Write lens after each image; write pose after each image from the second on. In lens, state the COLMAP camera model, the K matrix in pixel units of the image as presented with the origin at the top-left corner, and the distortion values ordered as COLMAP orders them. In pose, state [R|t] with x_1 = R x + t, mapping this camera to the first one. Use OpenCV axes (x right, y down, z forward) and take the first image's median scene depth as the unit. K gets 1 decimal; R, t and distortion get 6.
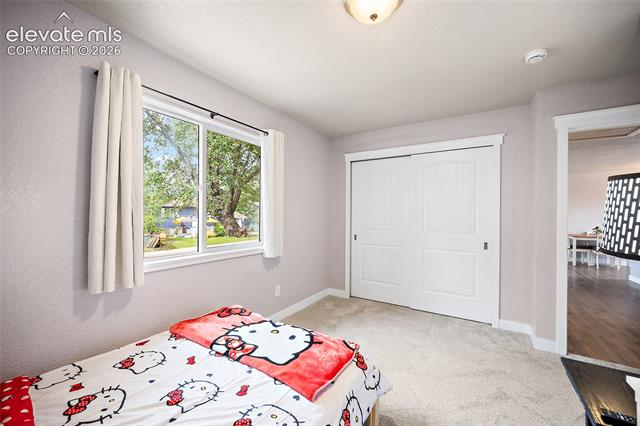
lens RADIAL K [[254.9, 0, 322.6], [0, 254.9, 214.7], [0, 0, 1]] dist [0.000041, -0.000070]
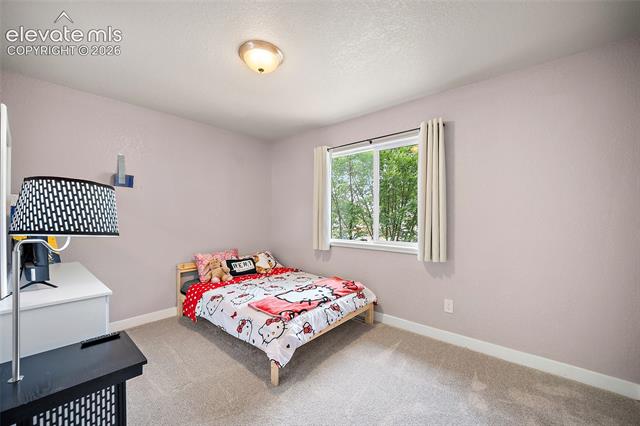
lens RADIAL K [[251.4, 0, 318.5], [0, 251.4, 214.0], [0, 0, 1]] dist [-0.000293, -0.000010]
pose [[-0.151009, -0.013636, -0.988438, 0.704702], [-0.004488, 0.999904, -0.013109, 0.011425], [0.988522, 0.002457, -0.151055, 0.704323]]
